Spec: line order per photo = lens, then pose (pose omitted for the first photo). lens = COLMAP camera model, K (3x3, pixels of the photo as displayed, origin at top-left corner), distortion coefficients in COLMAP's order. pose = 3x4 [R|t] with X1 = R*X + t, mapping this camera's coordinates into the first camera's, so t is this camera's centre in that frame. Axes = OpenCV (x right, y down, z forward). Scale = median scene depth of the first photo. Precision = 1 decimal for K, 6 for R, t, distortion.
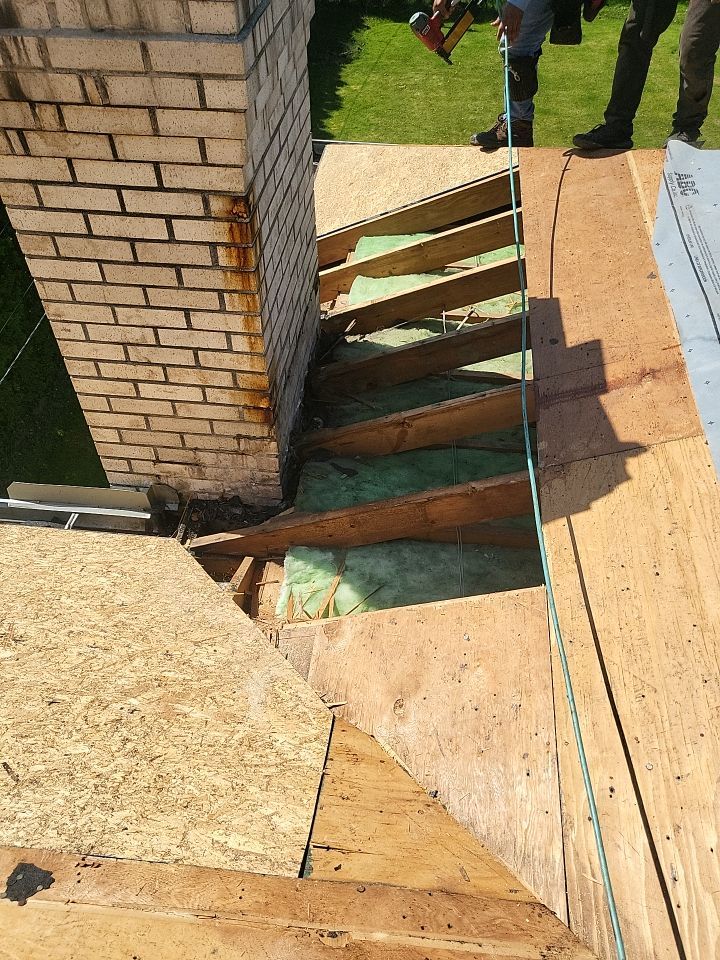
lens RADIAL K [[714.6, 0, 362.1], [0, 714.6, 457.4], [0, 0, 1]] dist [-0.062475, 0.119951]
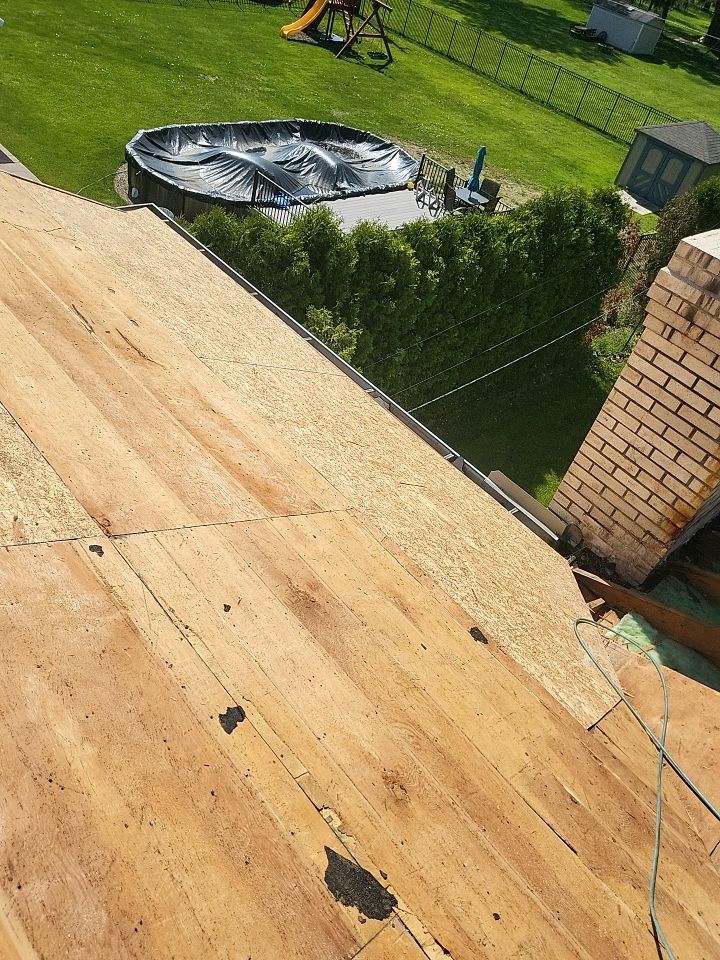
lens RADIAL K [[714.6, 0, 362.1], [0, 714.6, 457.4], [0, 0, 1]] dist [-0.062475, 0.119951]
pose [[0.726815, 0.562673, -0.393876, -0.114502], [-0.614341, 0.789014, -0.006488, 0.242333], [0.307123, 0.246690, 0.919141, -0.661230]]
